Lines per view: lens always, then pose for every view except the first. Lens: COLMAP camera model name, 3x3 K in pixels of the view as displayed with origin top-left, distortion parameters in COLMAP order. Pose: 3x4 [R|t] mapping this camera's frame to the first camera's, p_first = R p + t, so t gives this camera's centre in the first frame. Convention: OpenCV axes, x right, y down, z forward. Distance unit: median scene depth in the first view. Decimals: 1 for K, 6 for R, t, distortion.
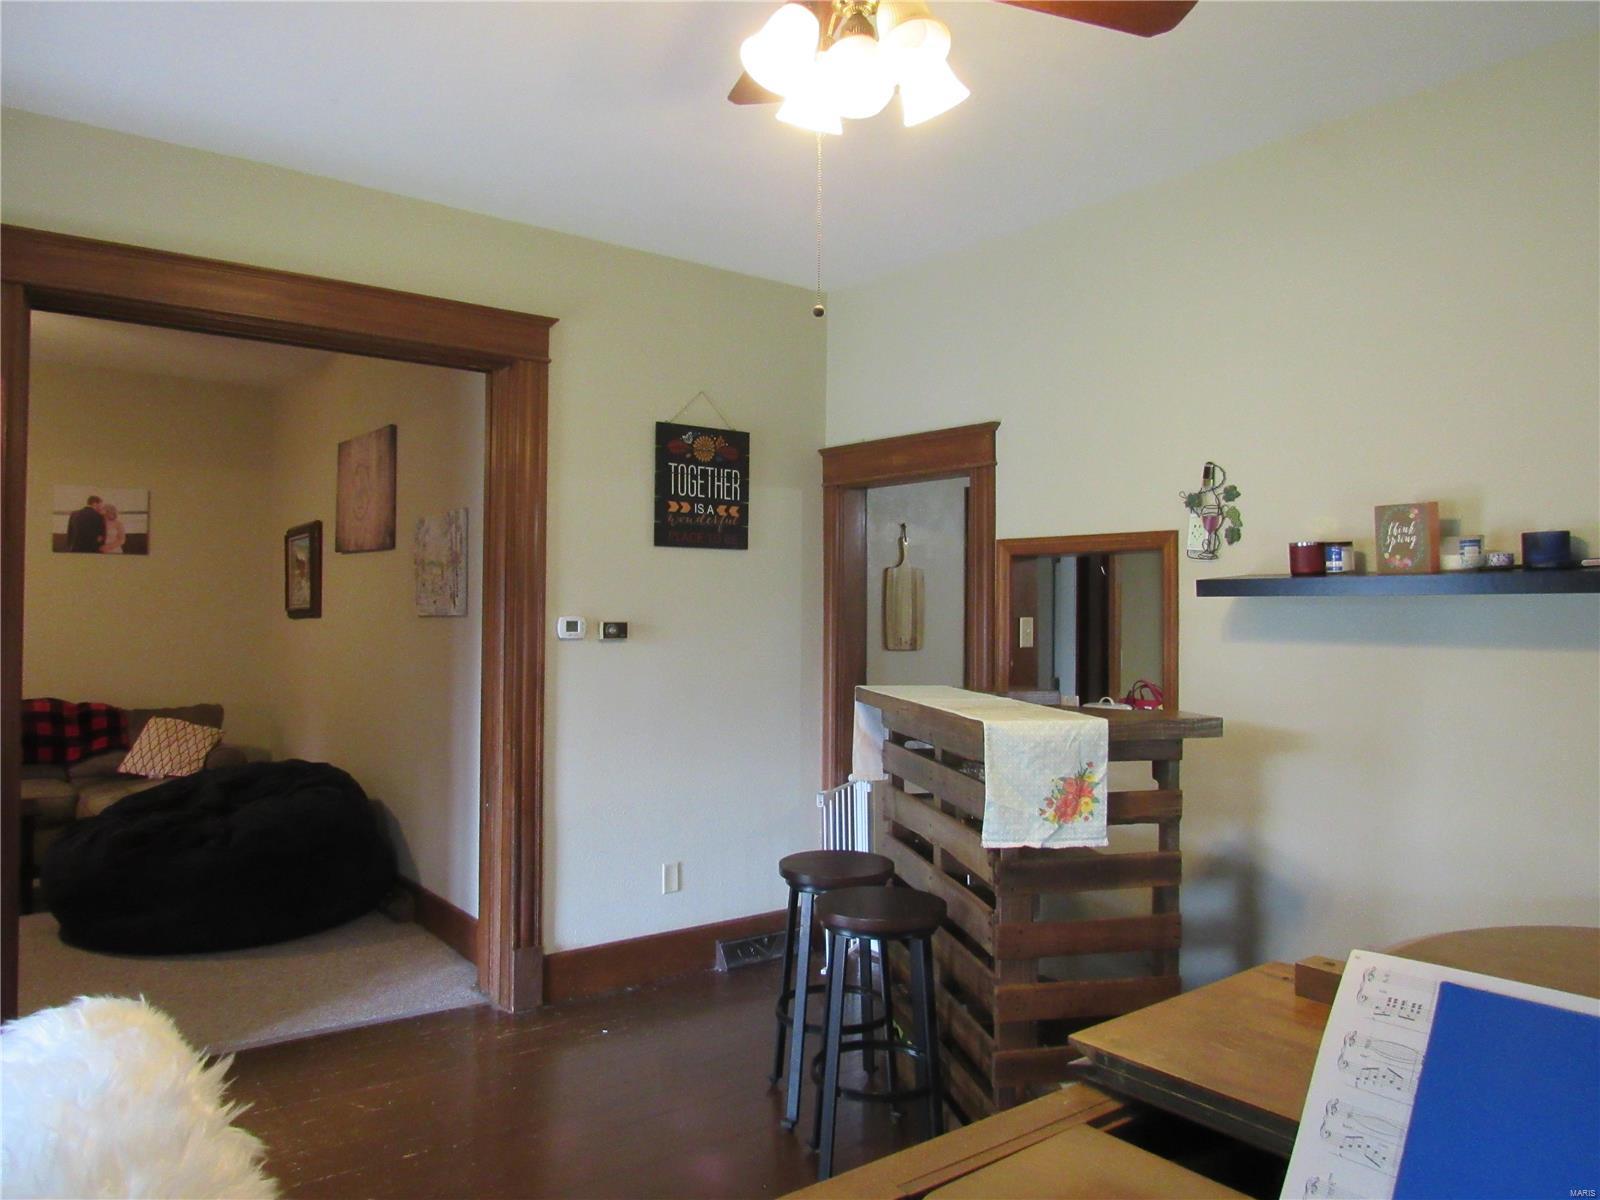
lens RADIAL K [[1153.8, 0, 798.6], [0, 1153.8, 595.6], [0, 0, 1]] dist [-0.024340, 0.010921]
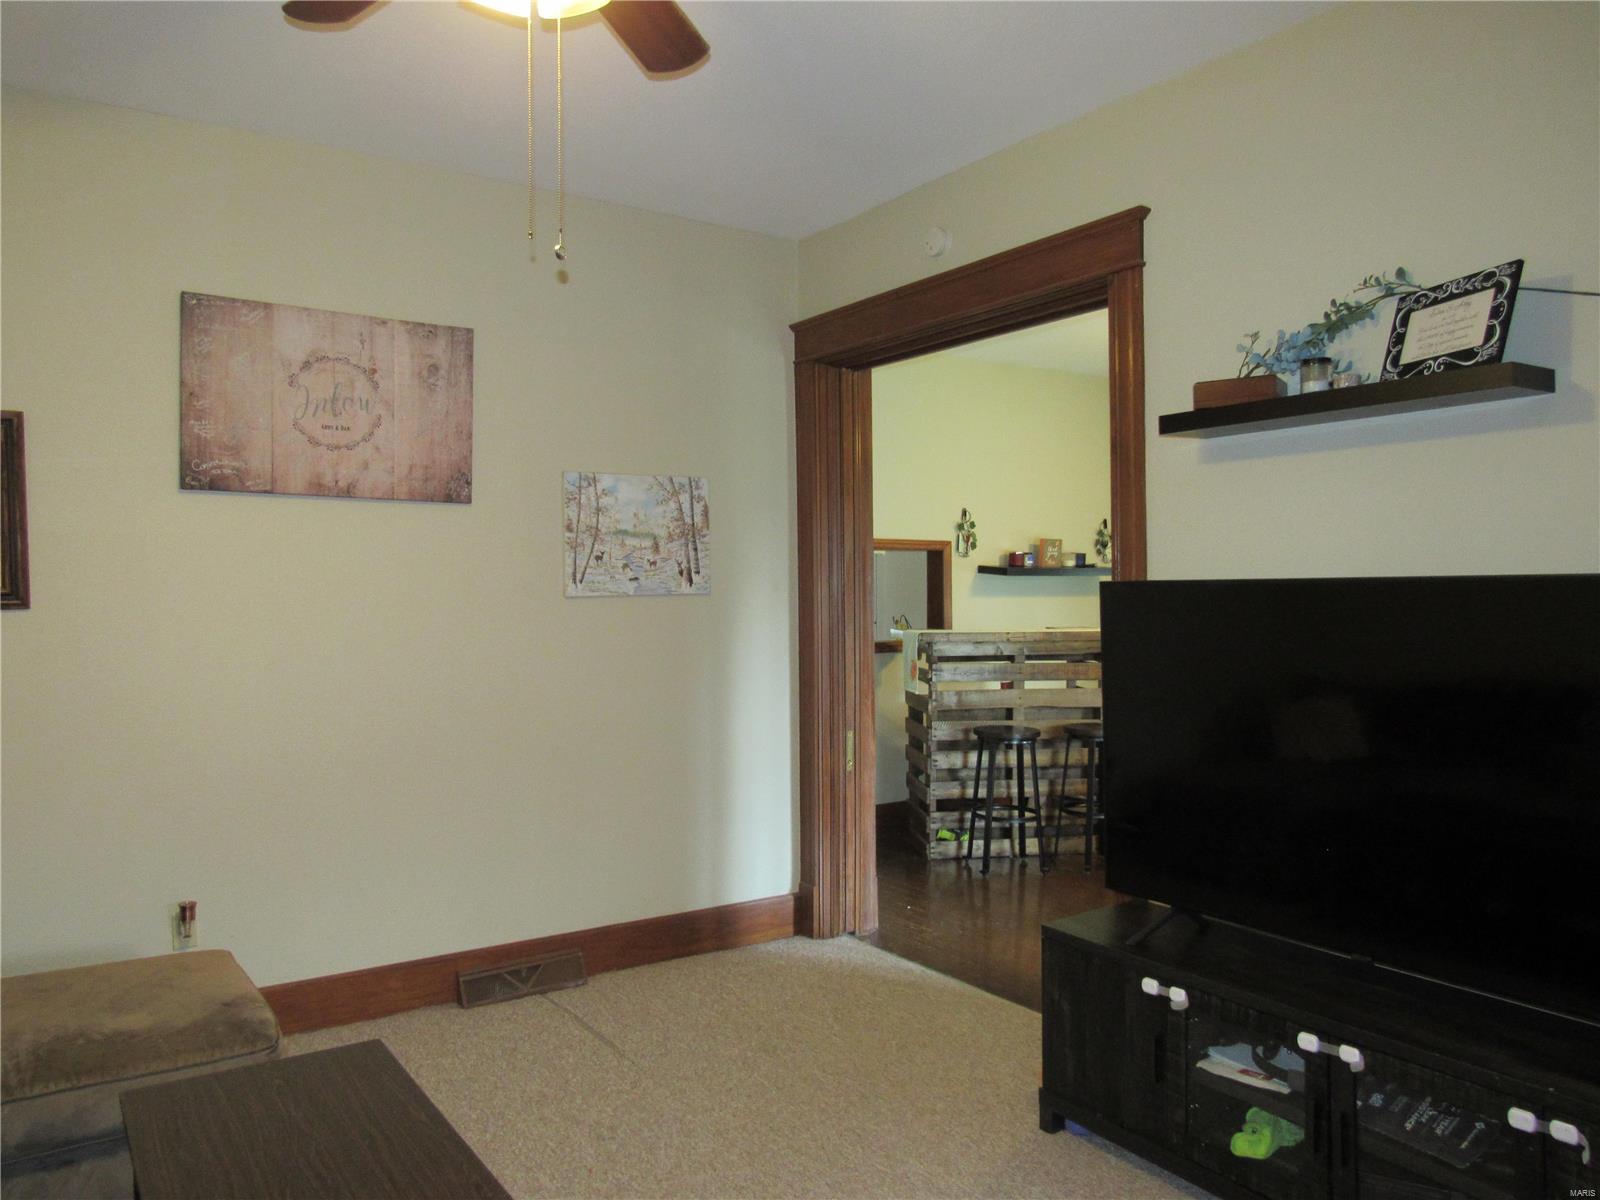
lens RADIAL K [[1153.8, 0, 798.6], [0, 1153.8, 595.6], [0, 0, 1]] dist [-0.024340, 0.010921]
pose [[0.036091, -0.019705, 0.999154, -1.676030], [-0.011461, 0.999732, 0.020131, -0.001188], [-0.999283, -0.012178, 0.035856, 1.225969]]
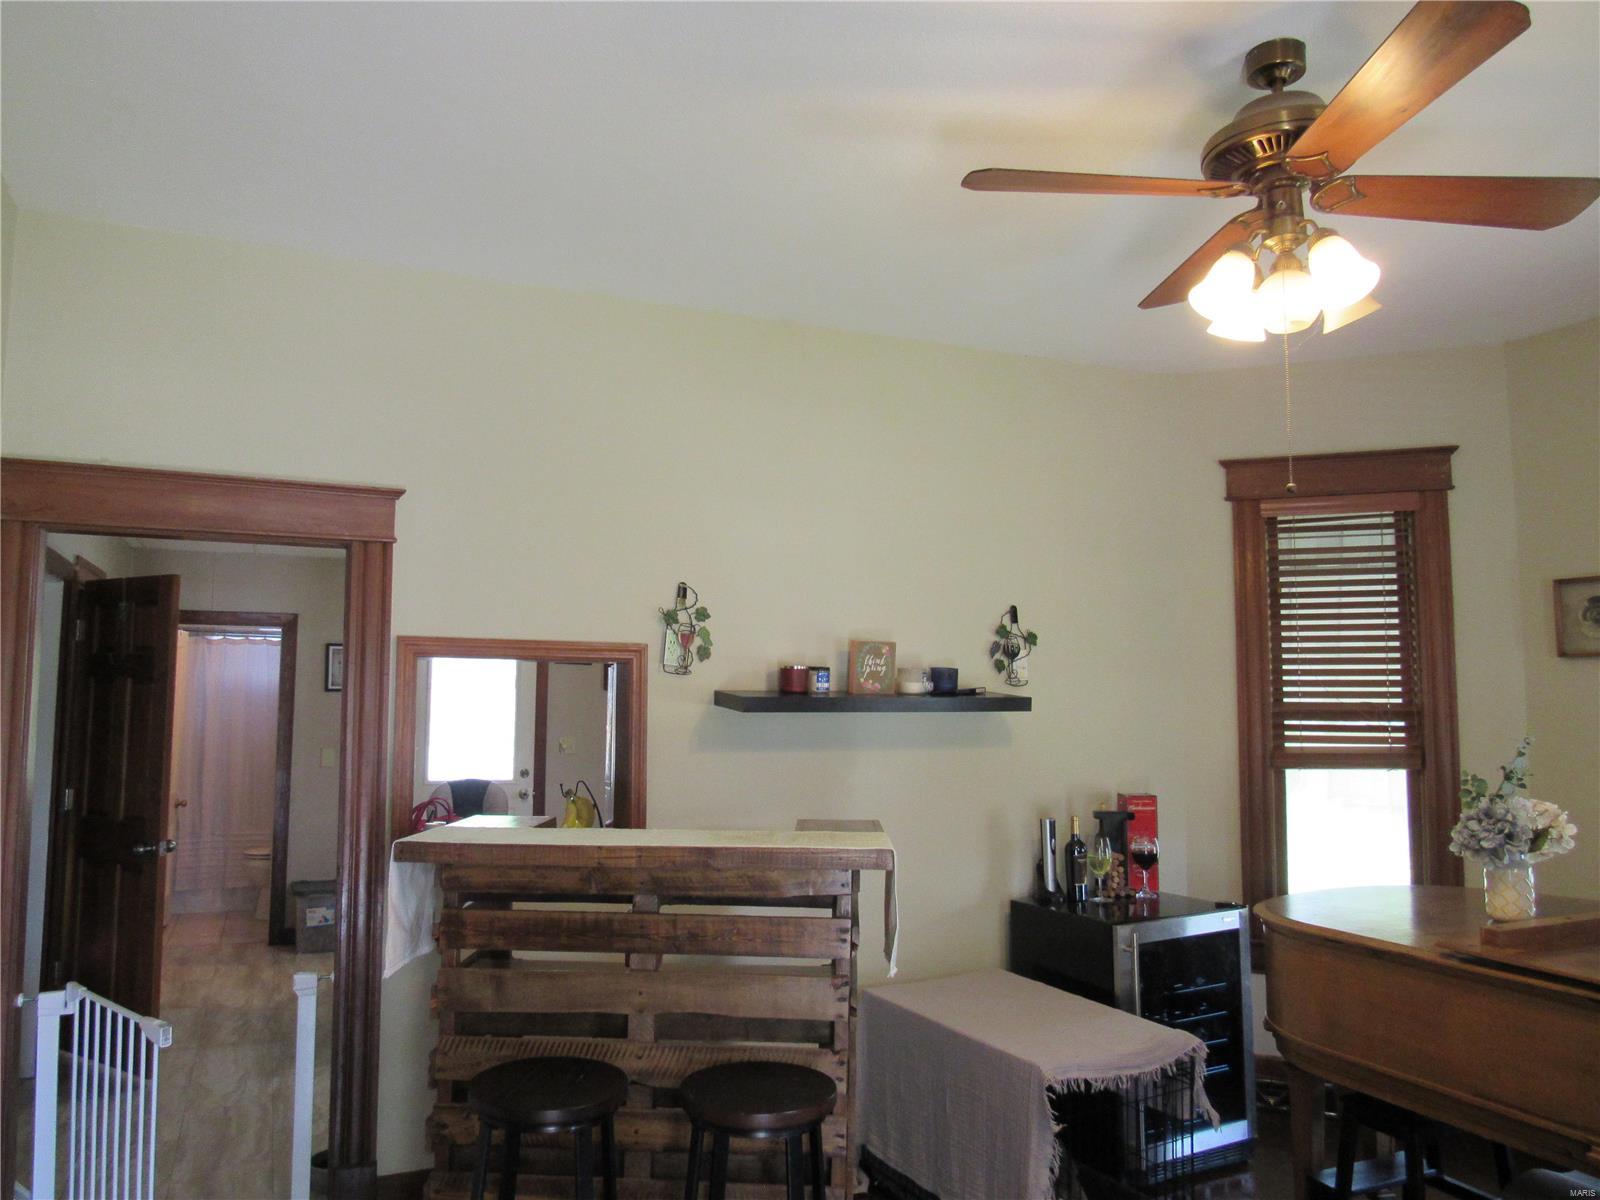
lens RADIAL K [[1153.8, 0, 798.6], [0, 1153.8, 595.6], [0, 0, 1]] dist [-0.024340, 0.010921]
pose [[0.208388, 0.077058, 0.975006, -0.660425], [-0.017655, 0.997025, -0.075025, -0.026342], [-0.977887, -0.001579, 0.209128, 0.679437]]
